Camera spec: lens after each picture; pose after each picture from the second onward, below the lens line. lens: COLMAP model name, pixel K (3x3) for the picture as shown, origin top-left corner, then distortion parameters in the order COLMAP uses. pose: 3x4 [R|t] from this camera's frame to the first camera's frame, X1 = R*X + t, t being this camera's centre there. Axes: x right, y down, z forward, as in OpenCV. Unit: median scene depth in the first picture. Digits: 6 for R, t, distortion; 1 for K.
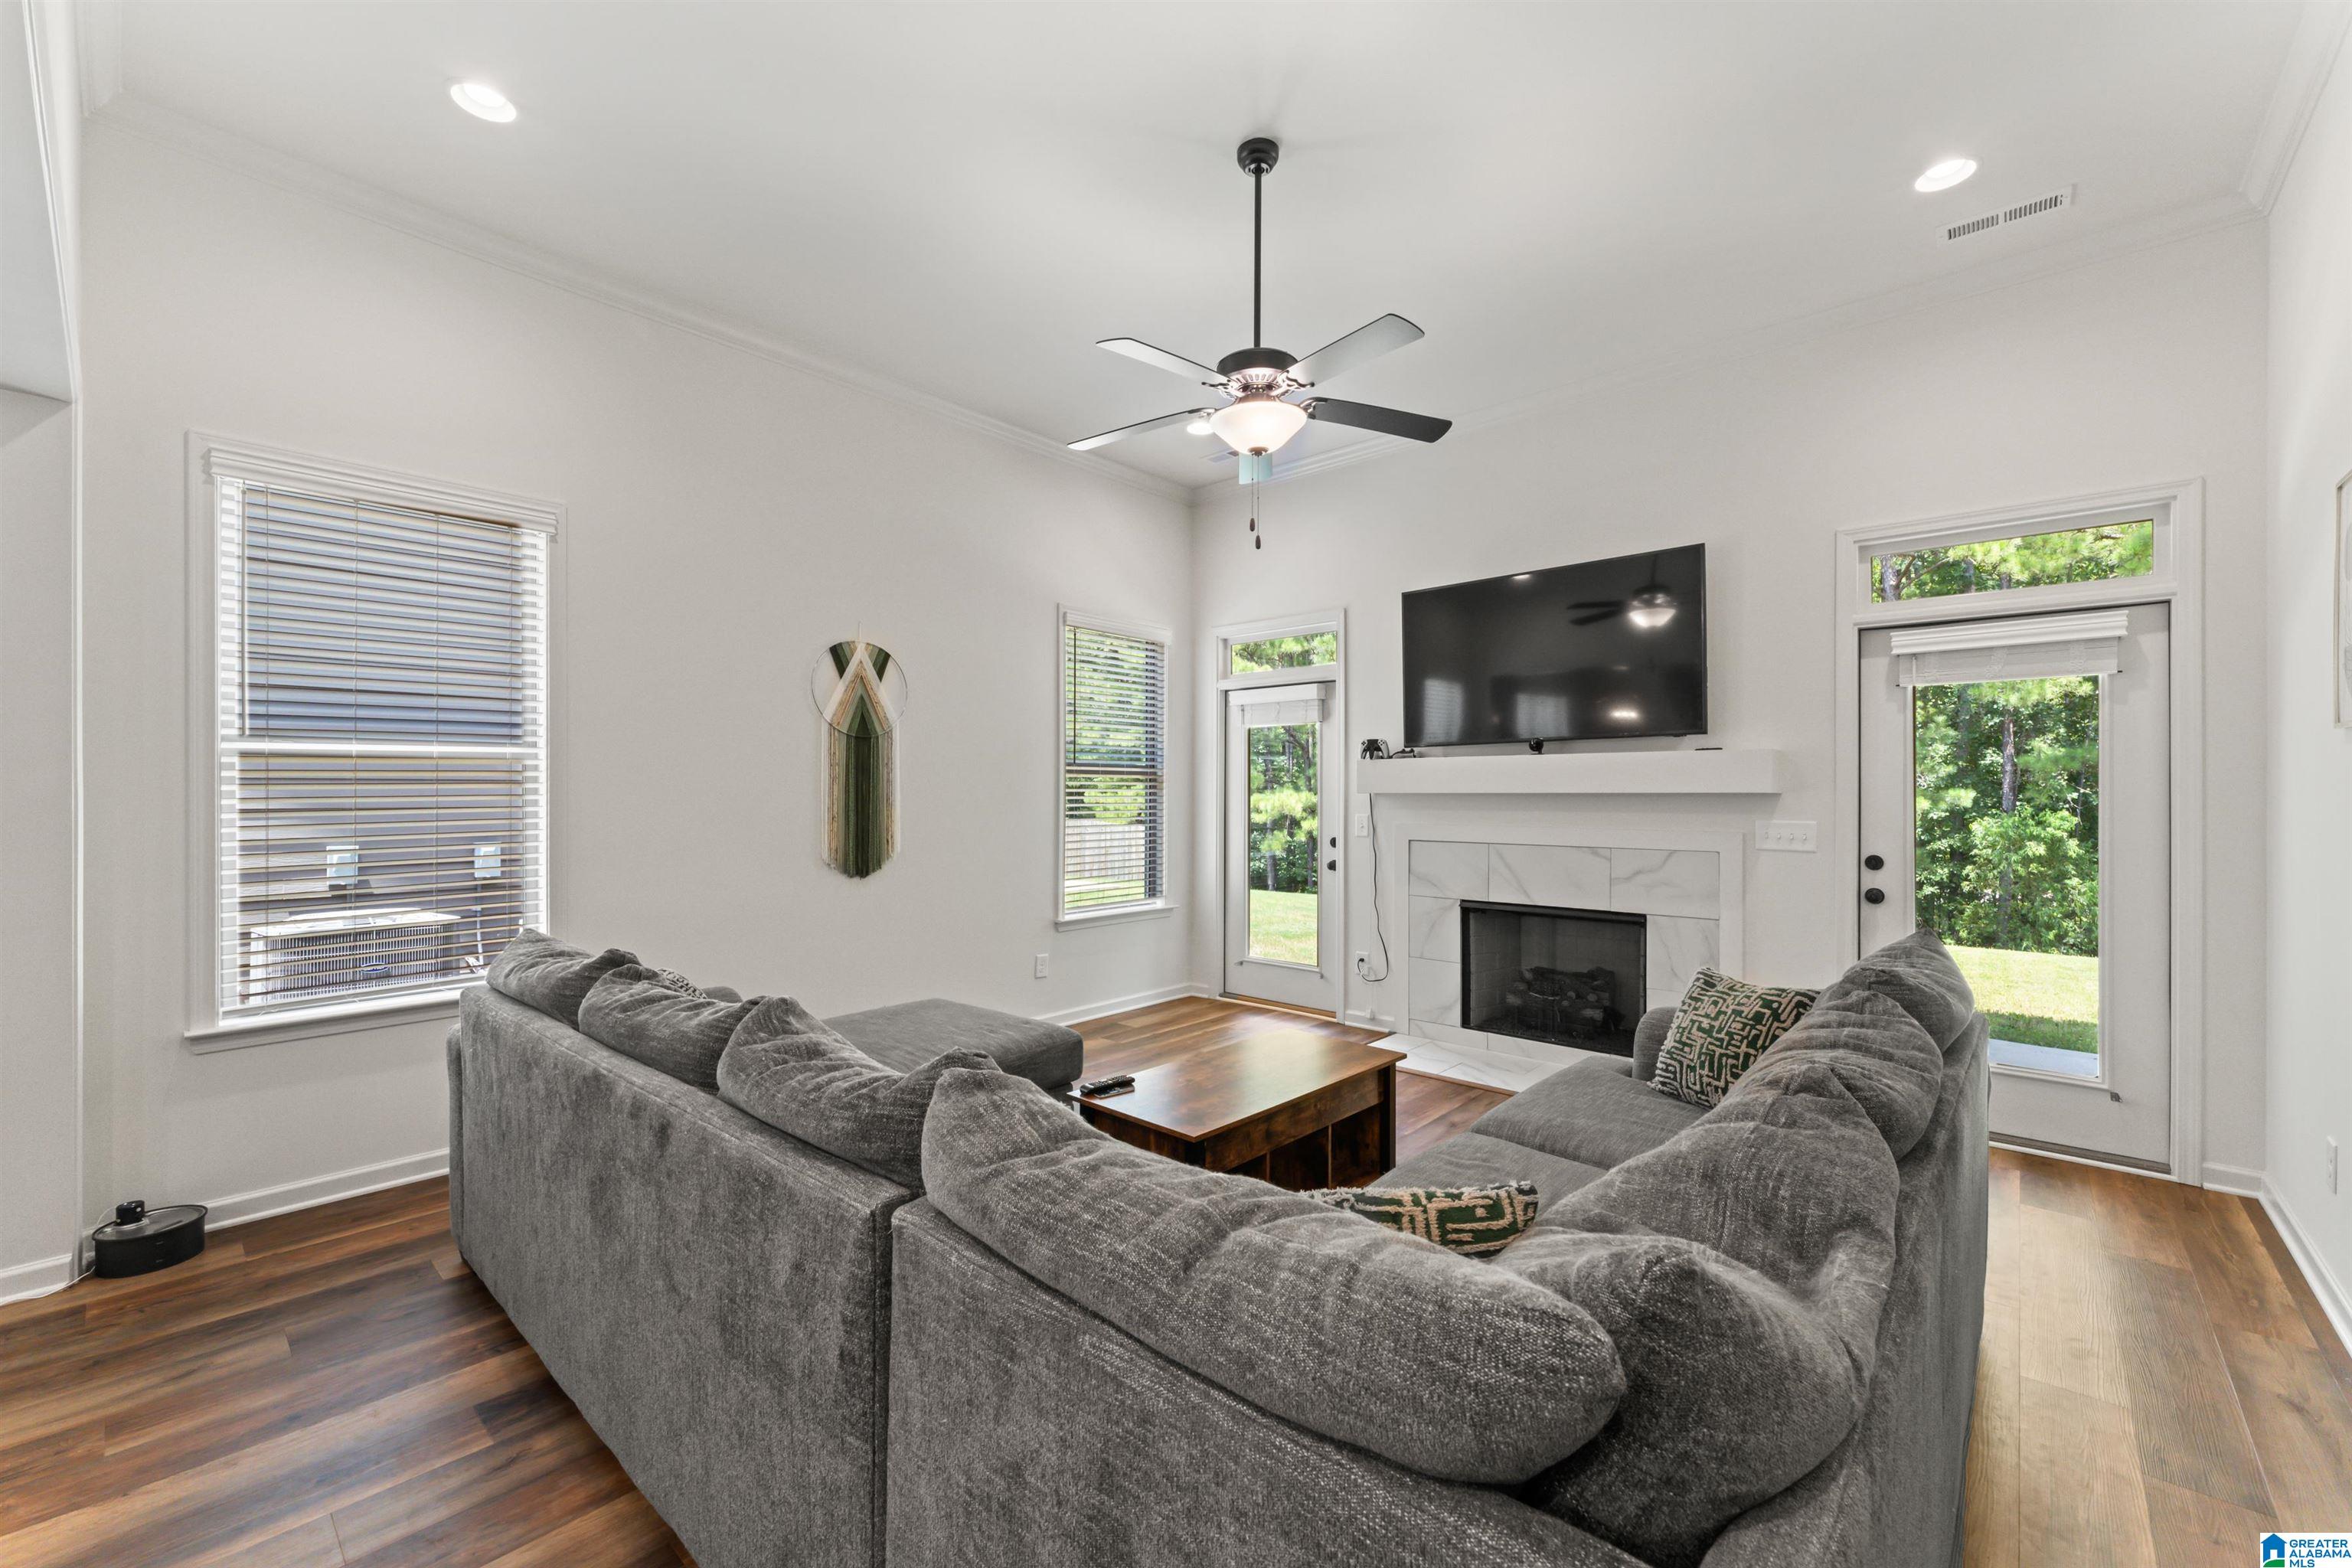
lens RADIAL K [[943.4, 0, 1189.3], [0, 943.4, 790.8], [0, 0, 1]] dist [0.001198, -0.000045]
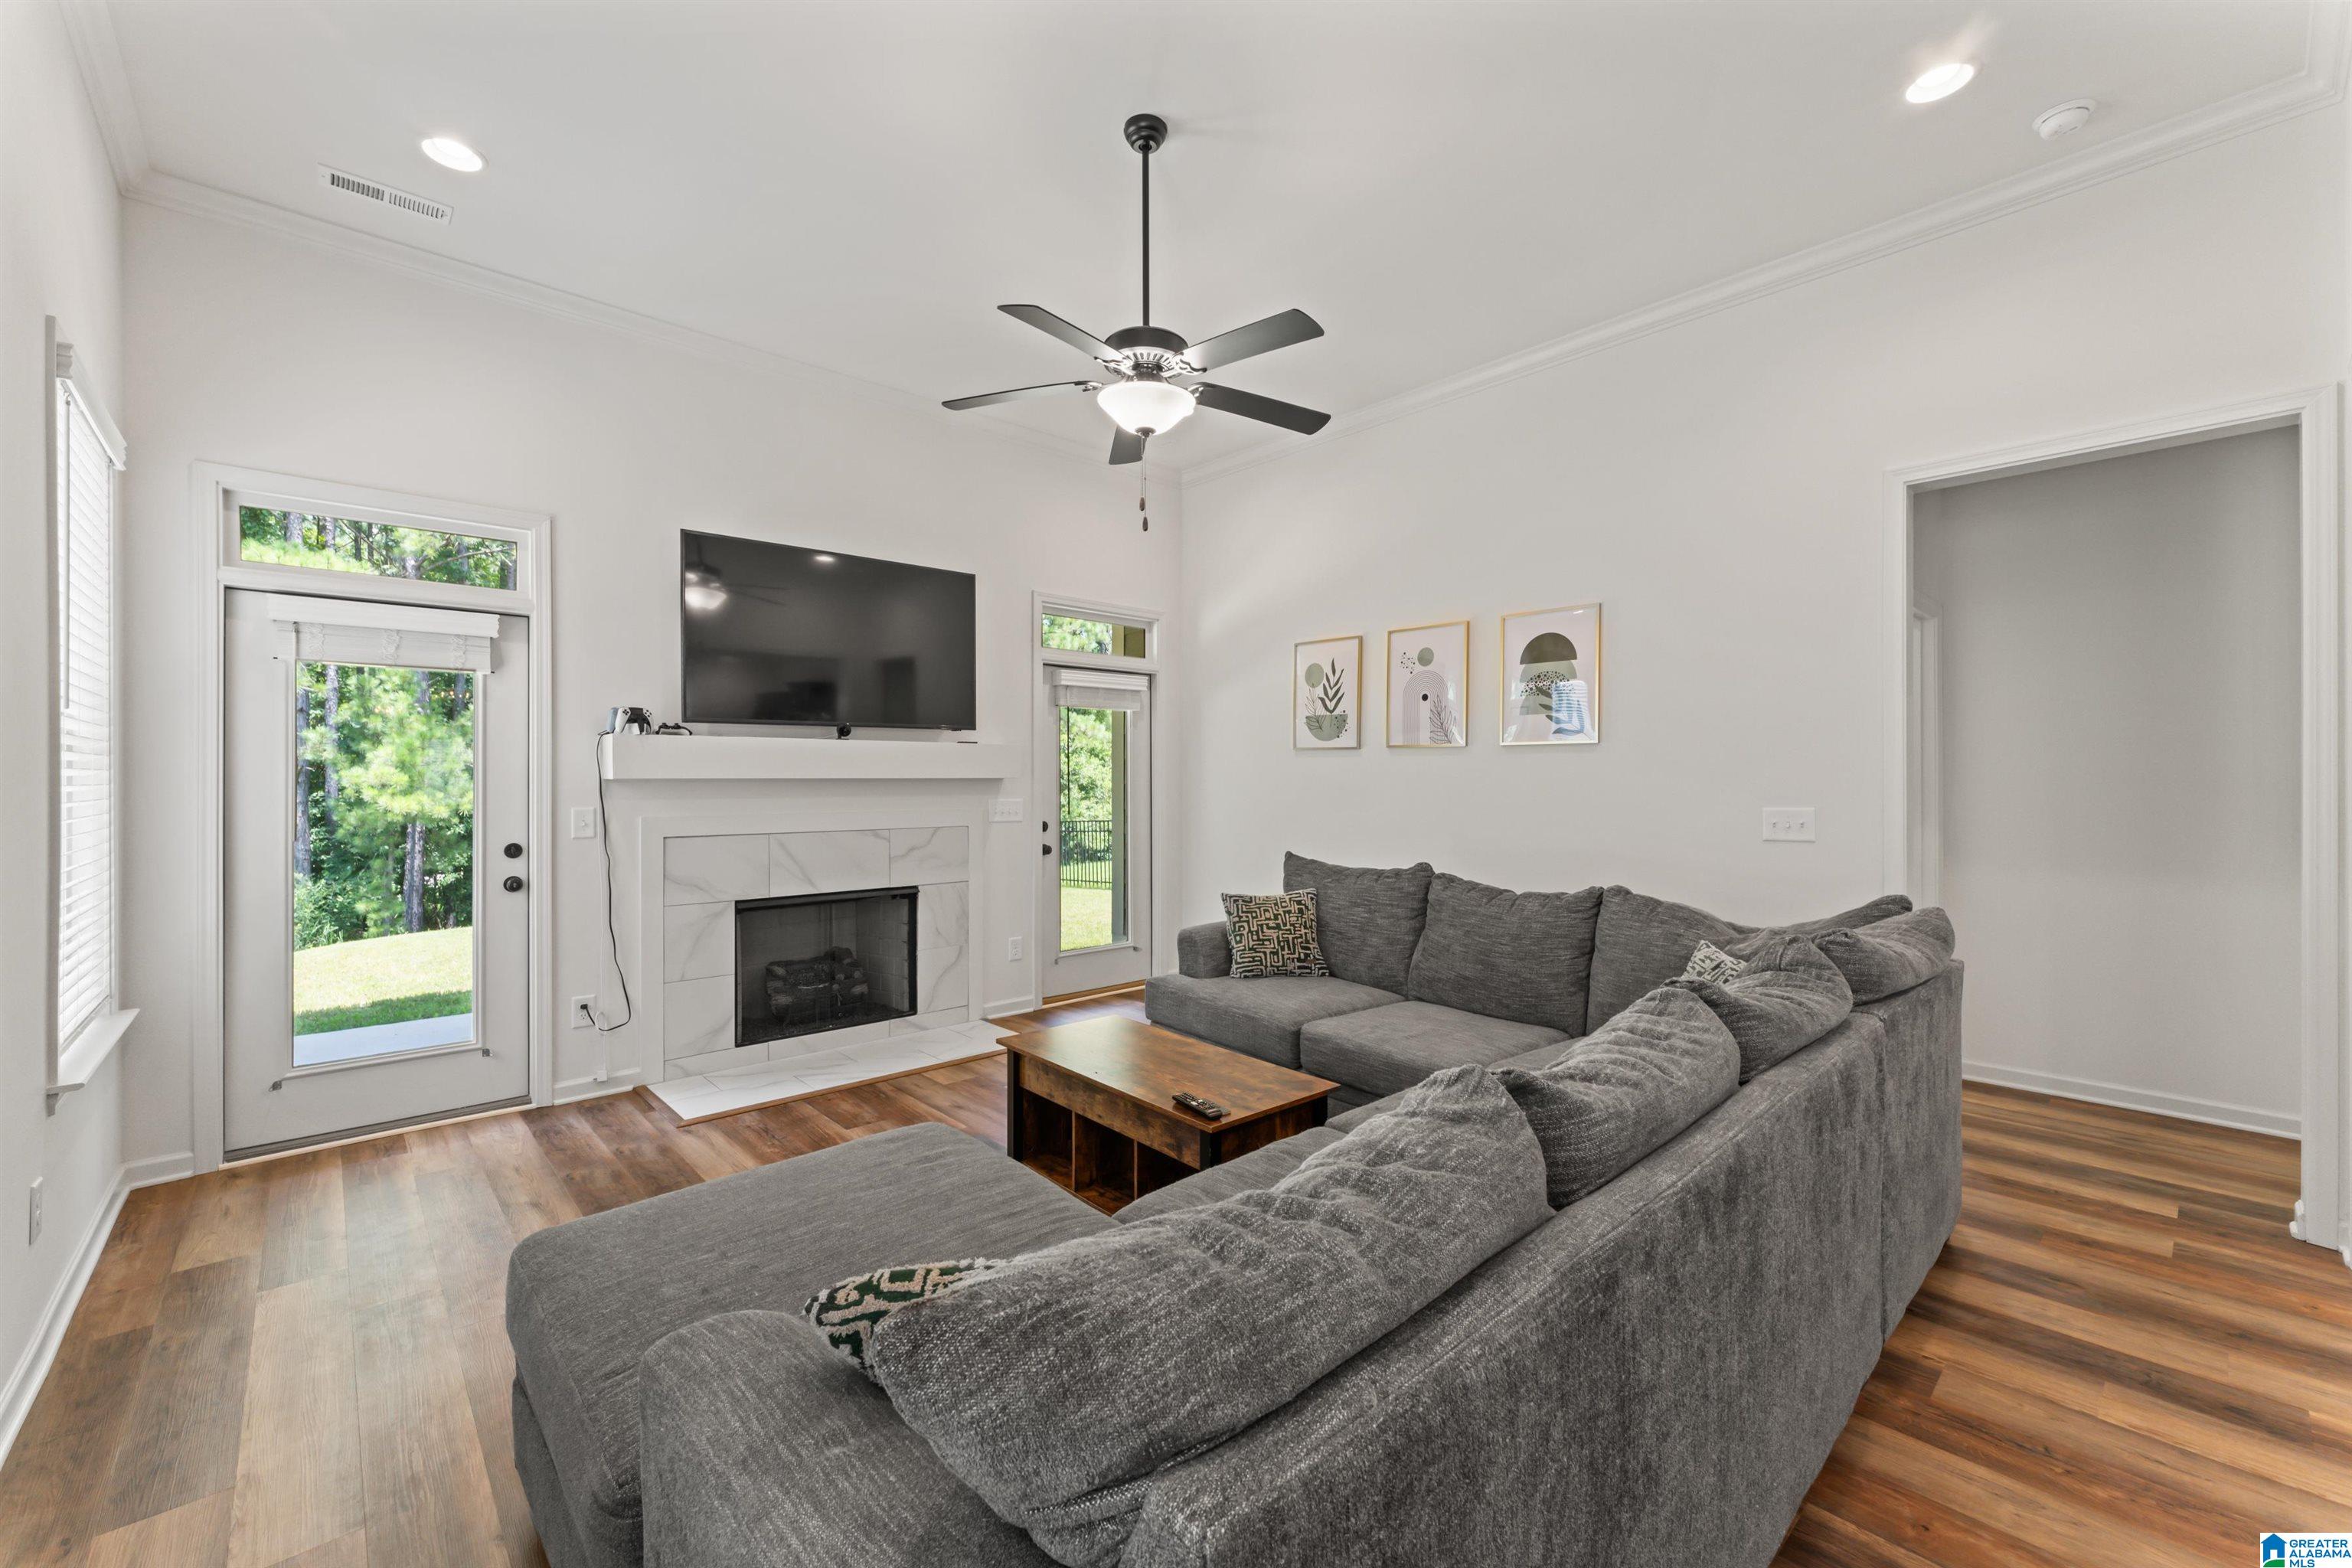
lens RADIAL K [[945.5, 0, 1177.9], [0, 945.5, 772.3], [0, 0, 1]] dist [0.000822, 0.000143]
pose [[0.113543, 0.008335, 0.993498, -0.567547], [0.001061, 0.999963, -0.008510, 0.005074], [-0.993533, 0.002020, 0.113530, 0.527921]]
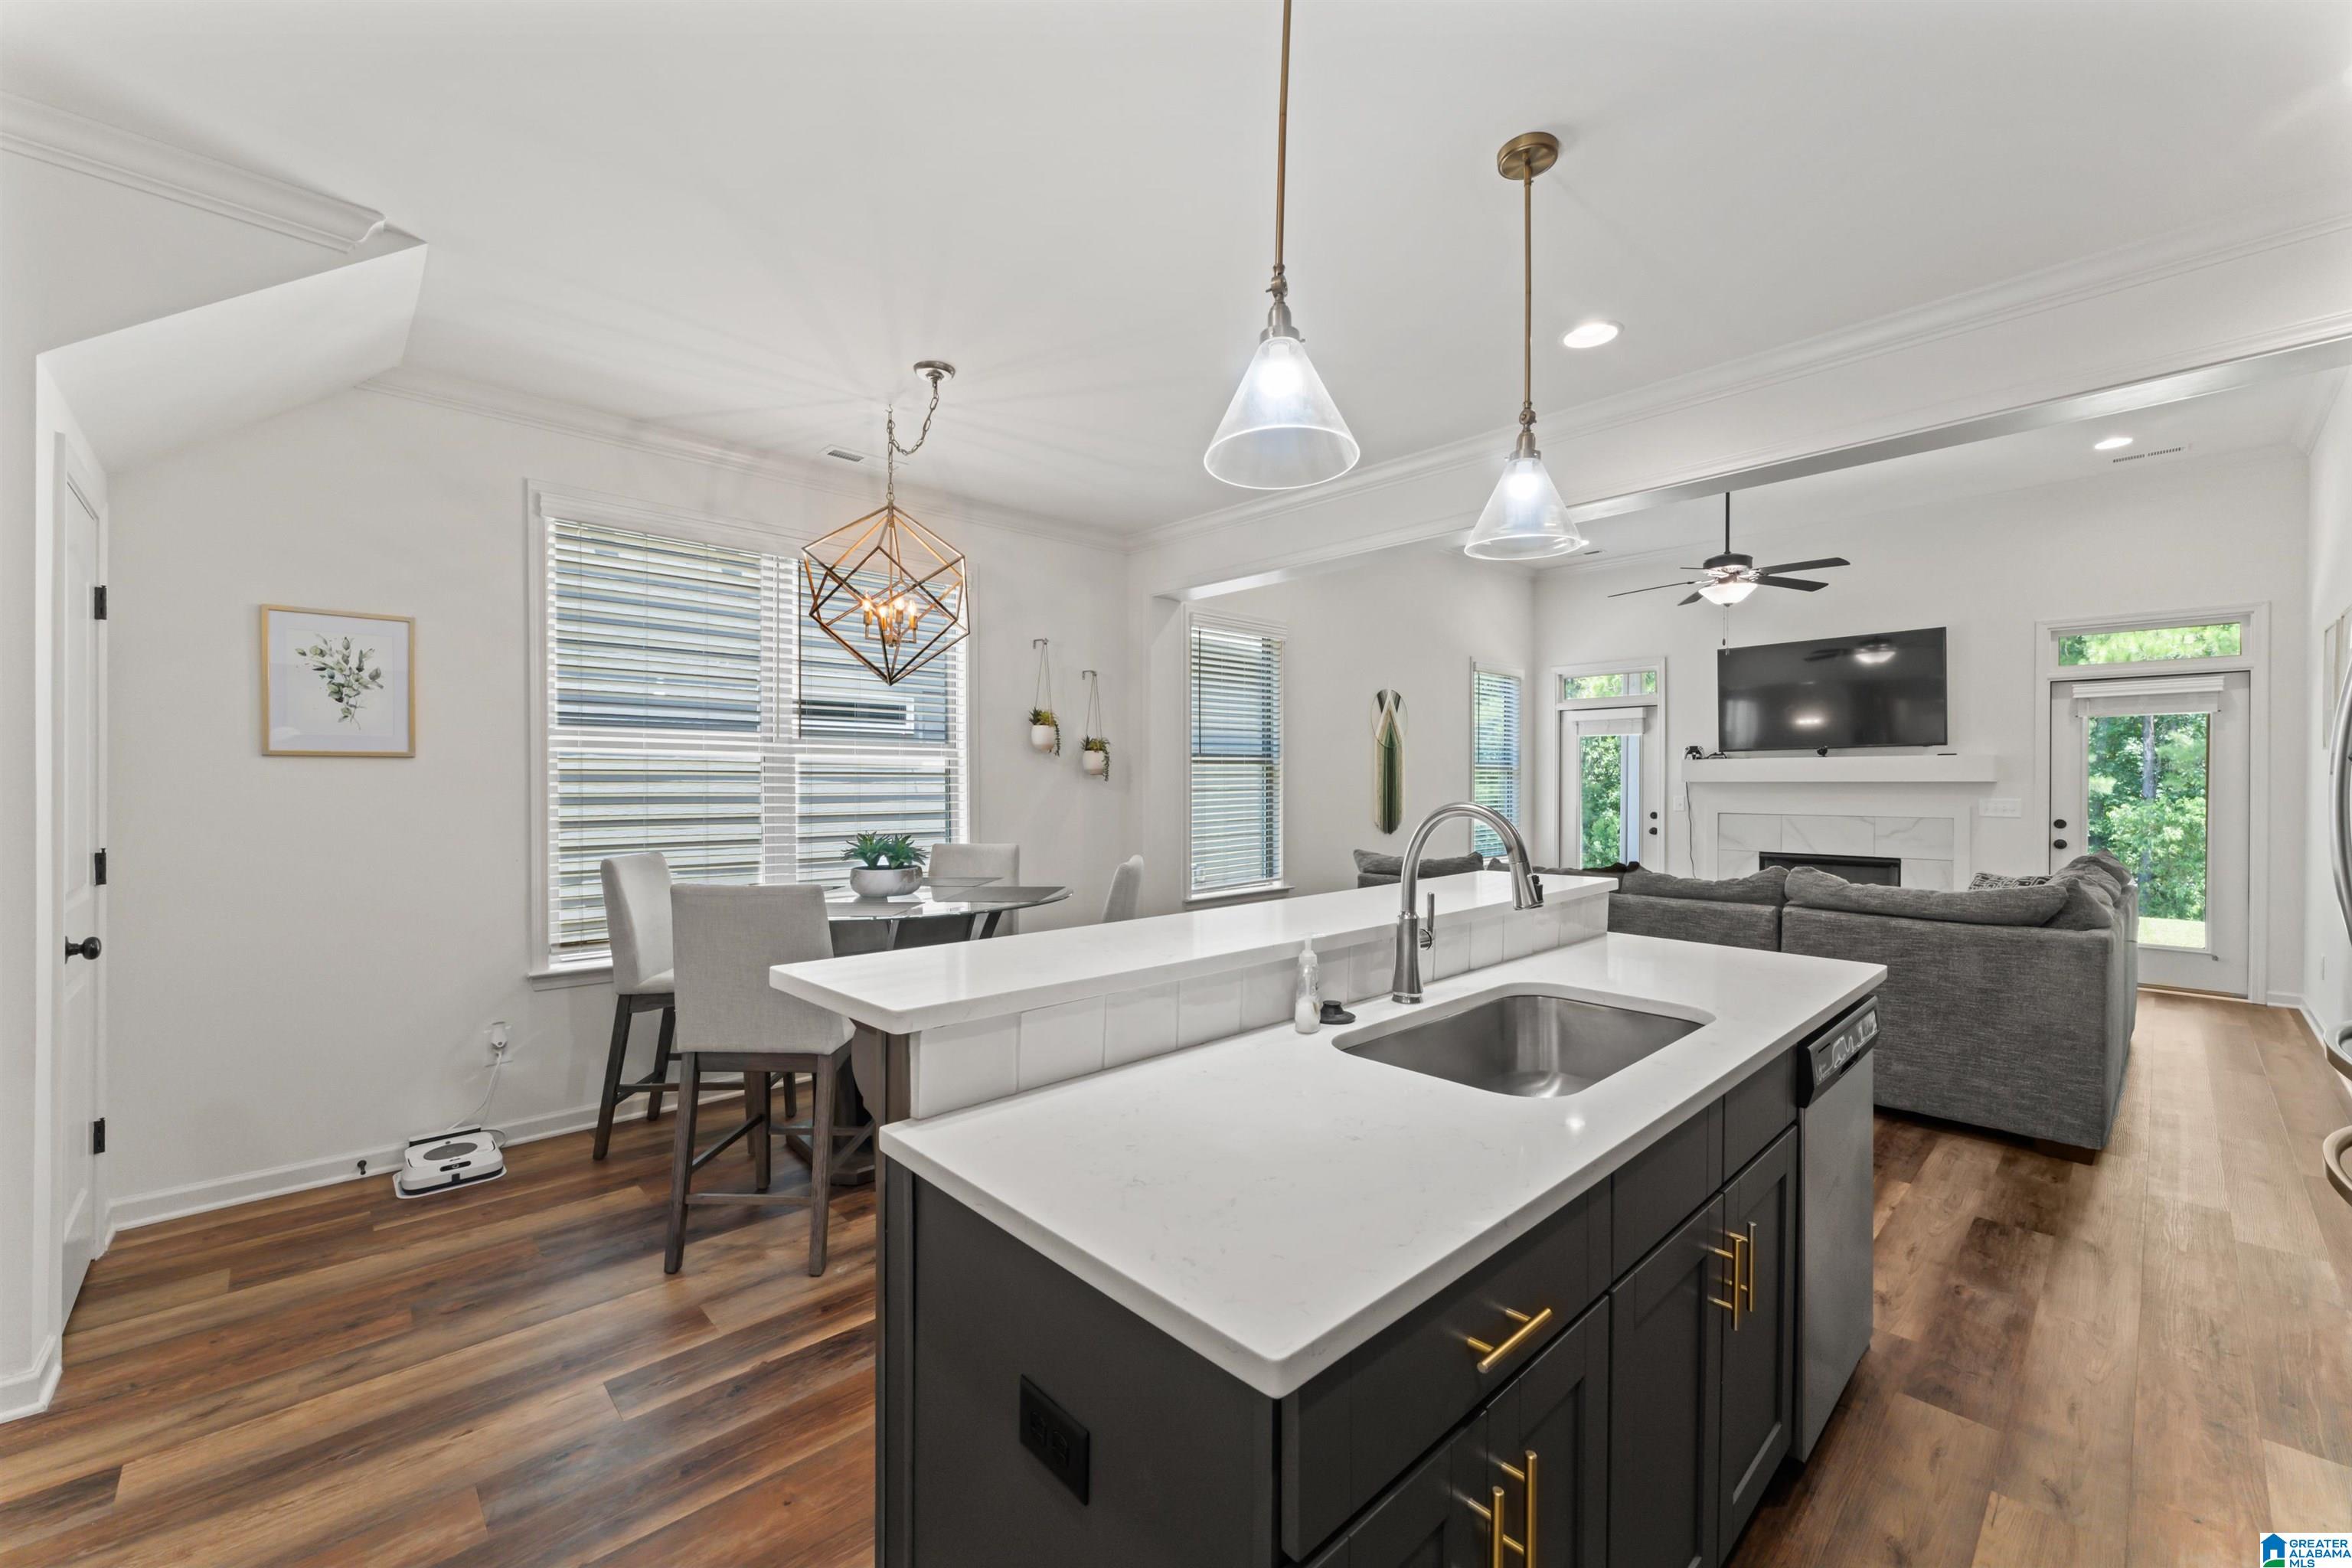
lens RADIAL K [[929.1, 0, 1176.0], [0, 929.1, 784.0], [0, 0, 1]] dist [-0.002483, -0.000435]
pose [[0.995588, 0.000582, -0.093829, -0.546739], [-0.000102, 0.999987, 0.005121, -0.001459], [0.093830, -0.005089, 0.995575, -0.625965]]
